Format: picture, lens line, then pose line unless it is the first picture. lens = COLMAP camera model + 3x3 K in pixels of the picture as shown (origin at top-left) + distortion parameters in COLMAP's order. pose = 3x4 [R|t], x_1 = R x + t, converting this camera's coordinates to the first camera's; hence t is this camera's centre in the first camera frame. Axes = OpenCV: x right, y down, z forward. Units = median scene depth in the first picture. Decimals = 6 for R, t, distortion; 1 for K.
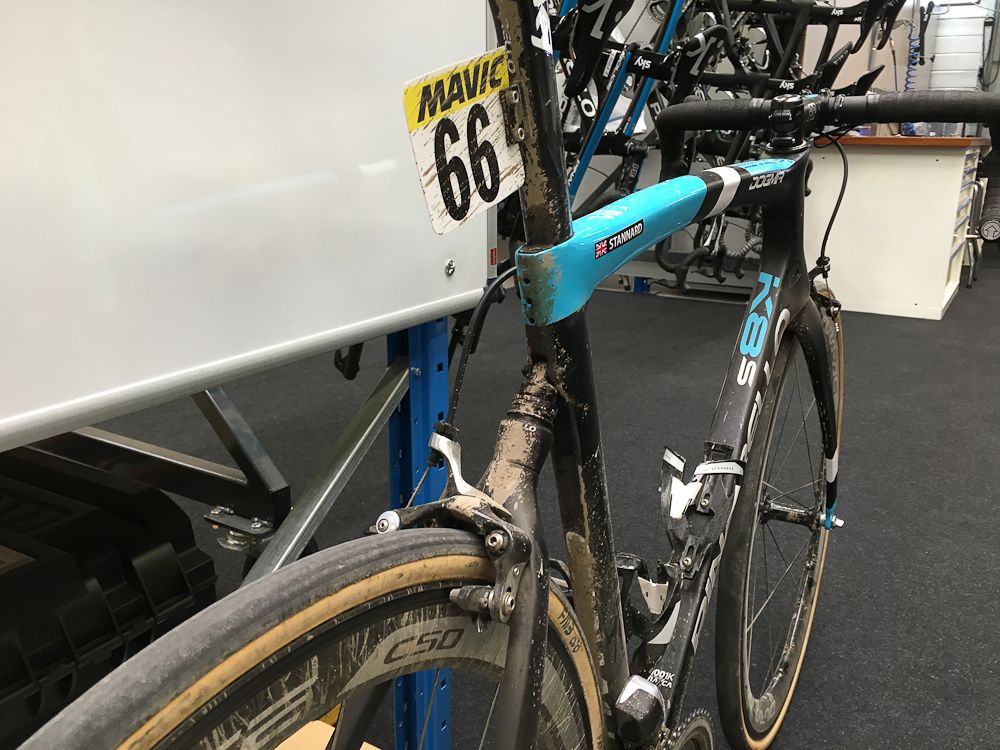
lens RADIAL K [[859.9, 0, 496.8], [0, 859.9, 372.4], [0, 0, 1]] dist [0.090816, -0.151218]
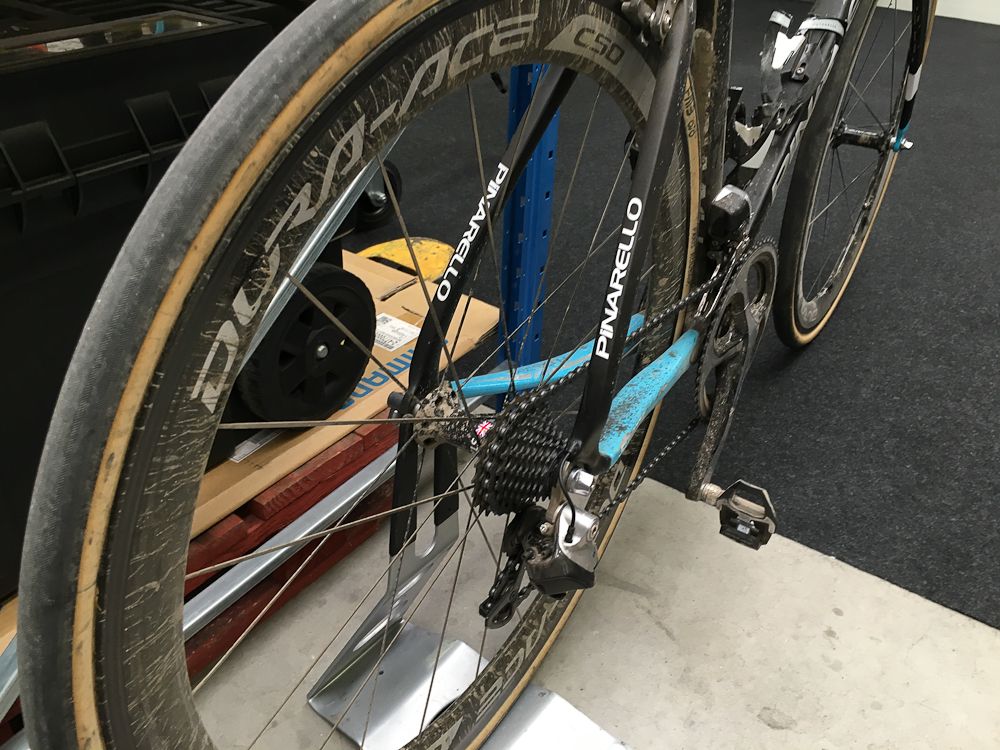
lens RADIAL K [[857.7, 0, 500.0], [0, 857.7, 375.0], [0, 0, 1]] dist [0.083258, -0.135199]
pose [[0.997956, 0.057557, -0.027766, -0.102190], [-0.046315, 0.950805, 0.306307, 0.243541], [0.044031, -0.304395, 0.951528, -0.207018]]
